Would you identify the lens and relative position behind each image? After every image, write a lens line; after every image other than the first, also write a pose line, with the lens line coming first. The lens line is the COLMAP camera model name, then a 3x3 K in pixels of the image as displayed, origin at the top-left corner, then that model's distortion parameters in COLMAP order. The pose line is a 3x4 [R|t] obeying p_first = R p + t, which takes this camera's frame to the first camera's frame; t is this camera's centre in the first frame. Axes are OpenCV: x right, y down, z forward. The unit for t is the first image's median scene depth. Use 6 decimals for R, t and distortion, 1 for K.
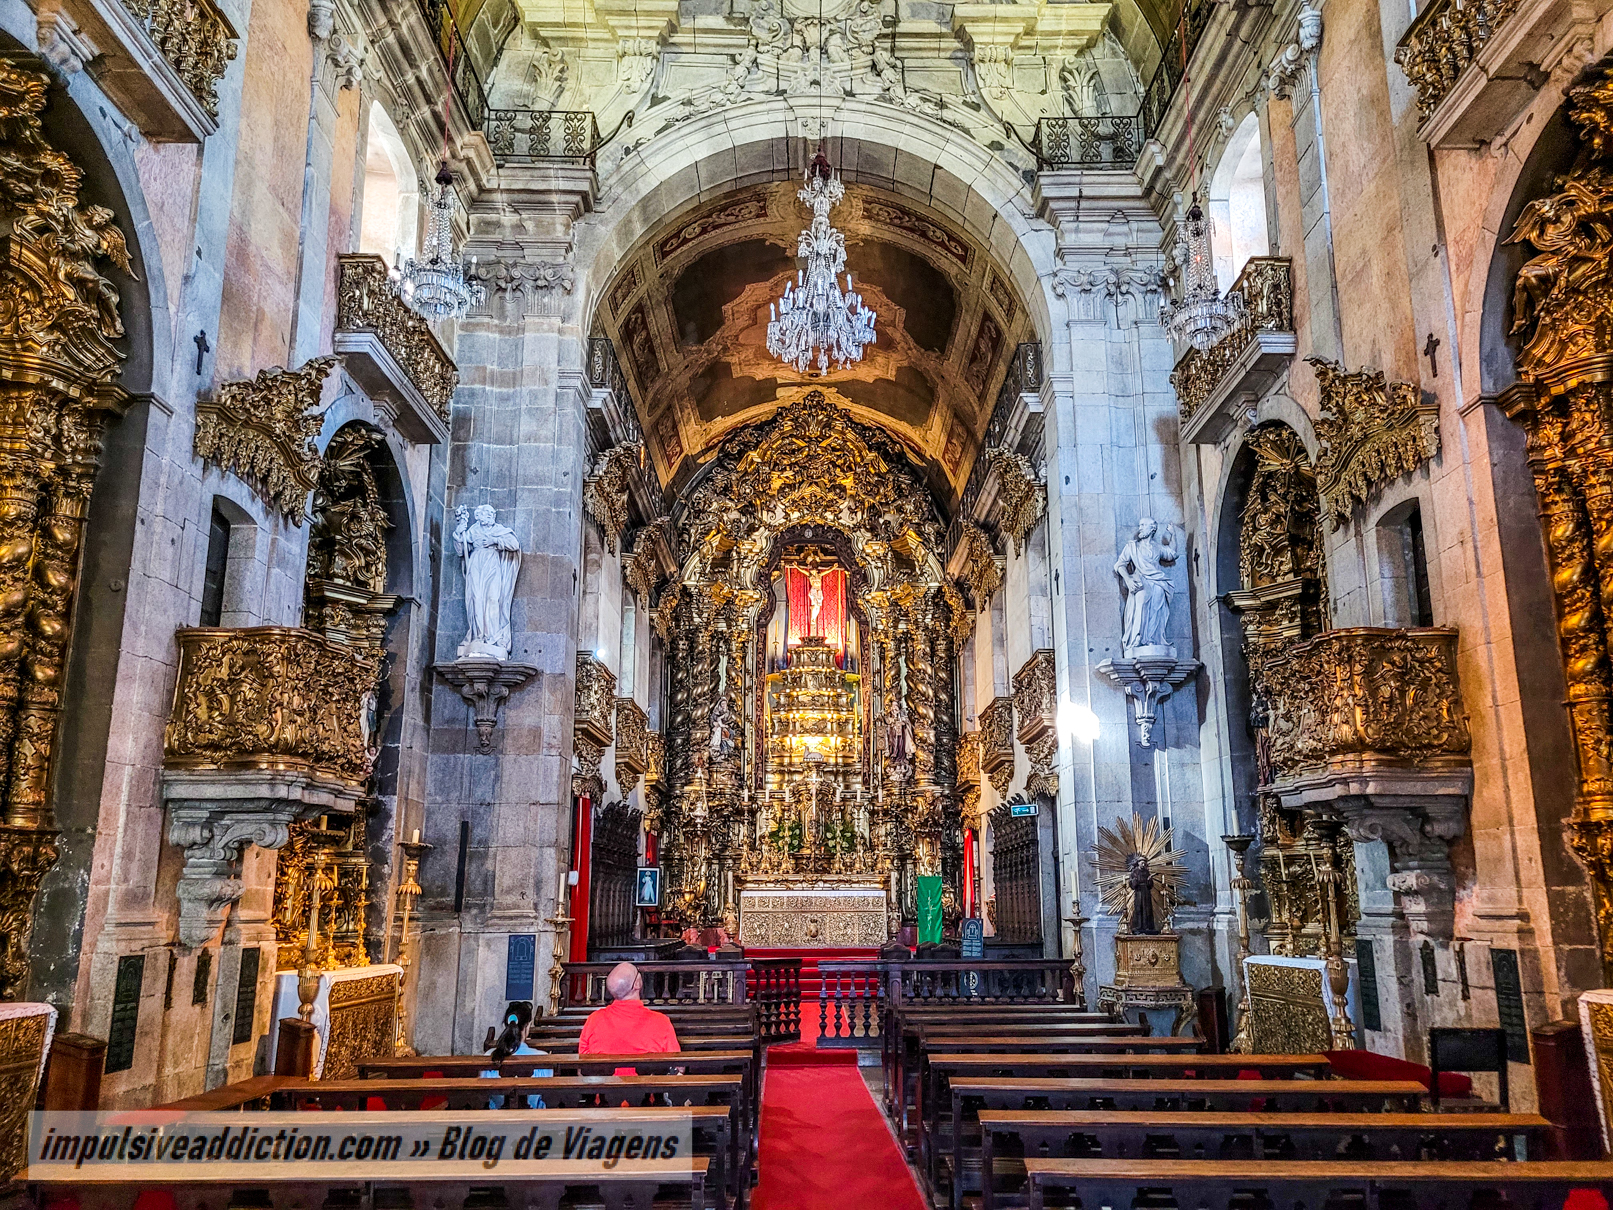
lens RADIAL K [[1207.3, 0, 815.0], [0, 1207.3, 606.0], [0, 0, 1]] dist [0.051737, -0.037303]
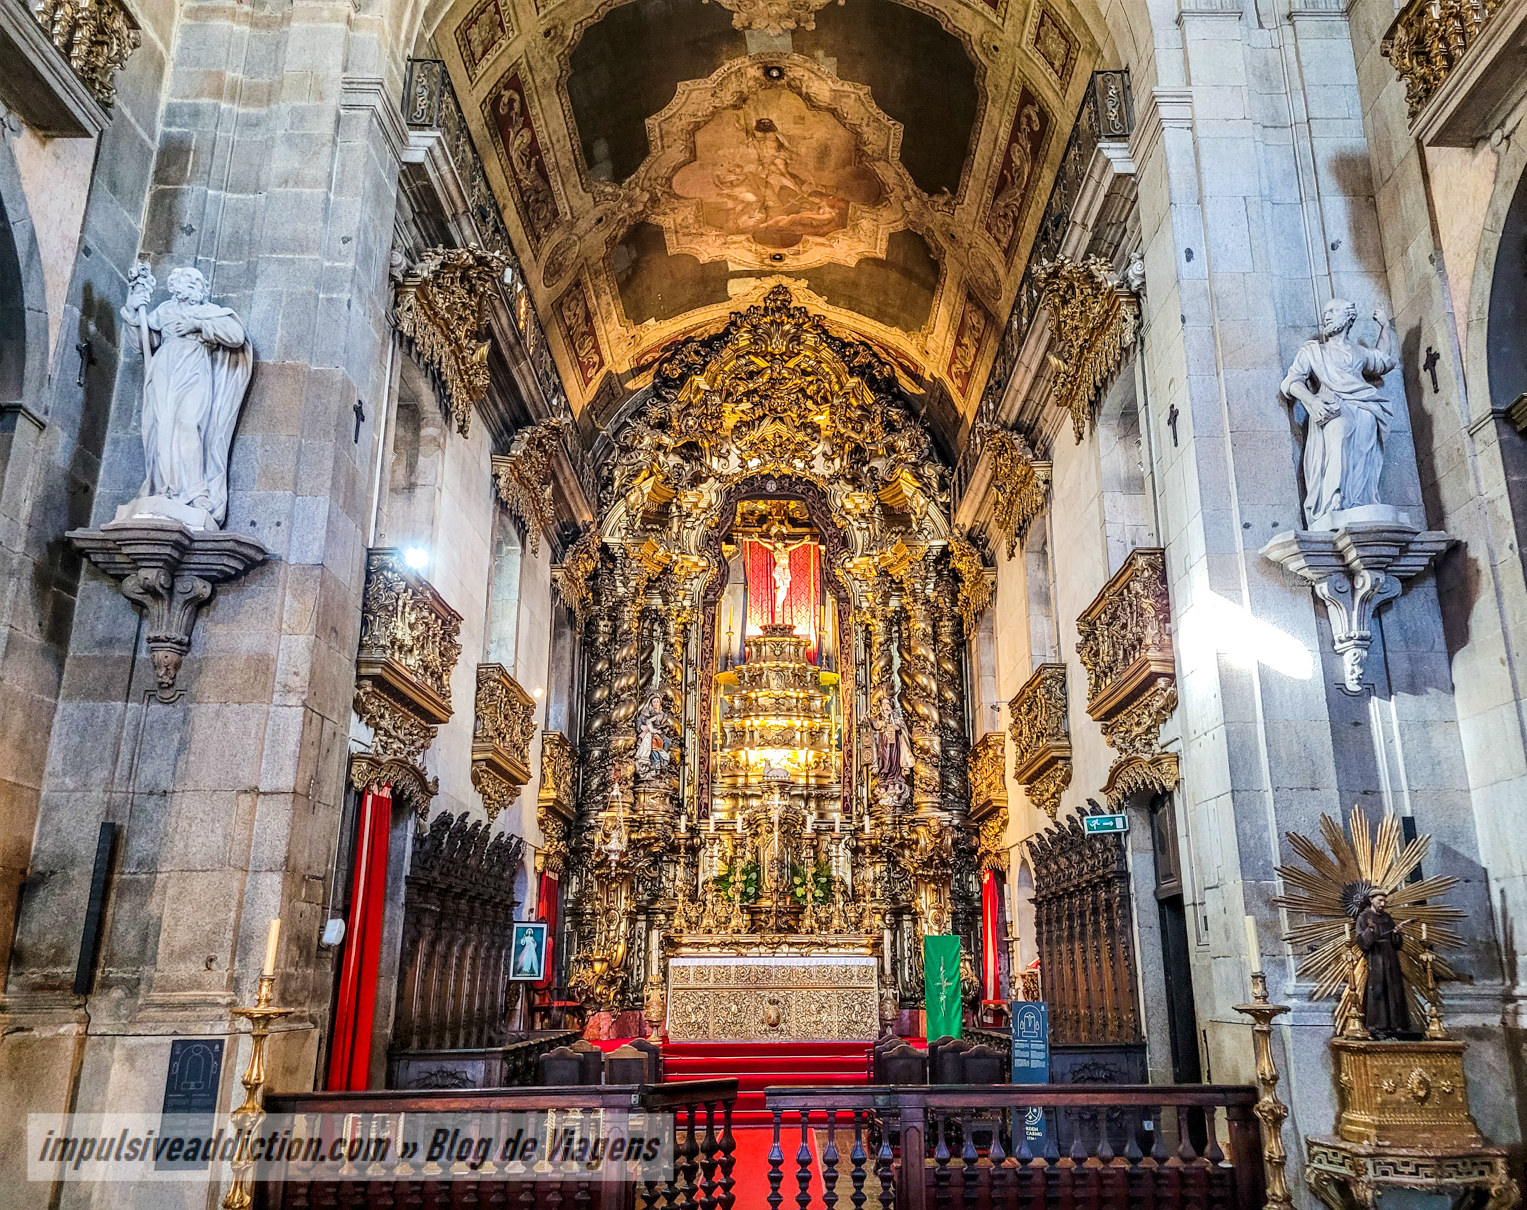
lens RADIAL K [[1215.0, 0, 793.5], [0, 1215.0, 582.4], [0, 0, 1]] dist [0.040340, -0.020531]
pose [[0.999995, 0.001229, 0.002946, 0.010677], [-0.001019, 0.997516, -0.070433, 0.092197], [-0.003025, 0.070430, 0.997512, 0.378660]]
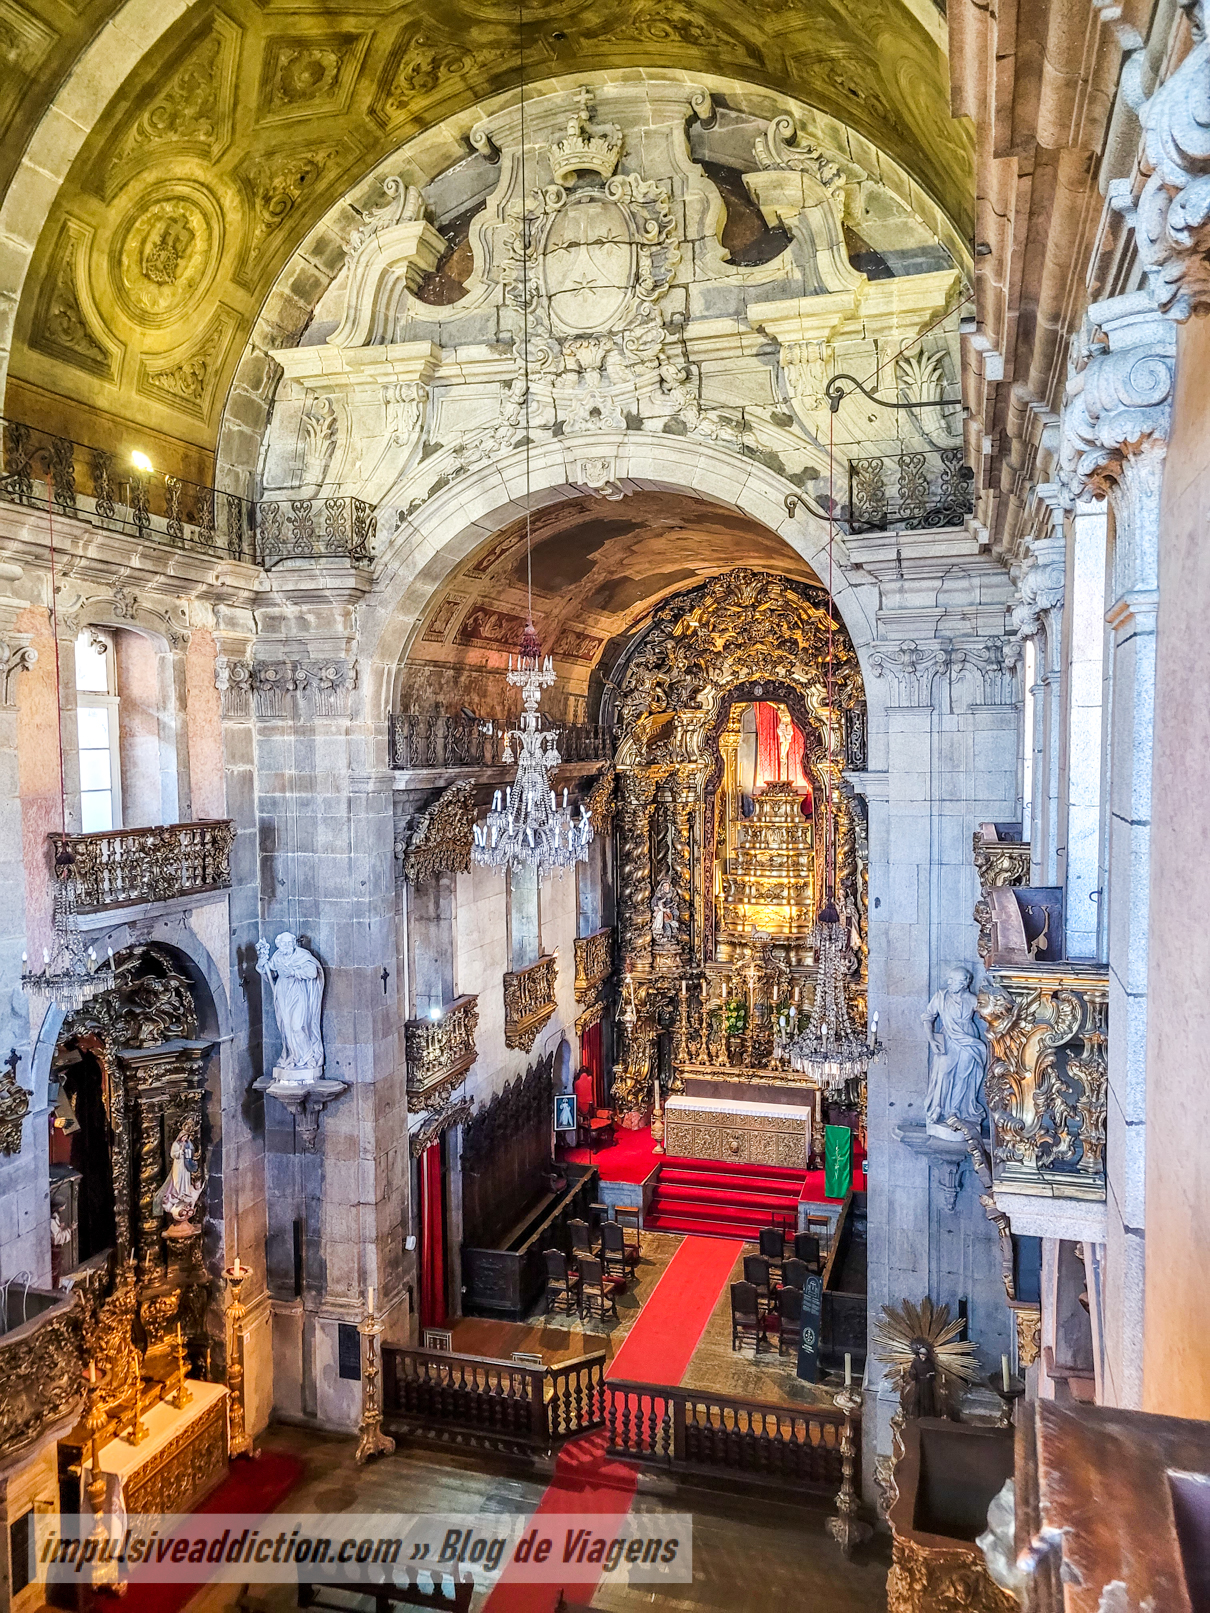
lens RADIAL K [[1207.3, 0, 576.6], [0, 1207.3, 800.9], [0, 0, 1]] dist [0.051737, -0.037303]
pose [[0.948884, 0.006564, -0.315557, 0.256799], [0.082472, 0.959894, 0.267960, -0.395032], [0.304660, -0.280287, 0.910286, 0.143828]]
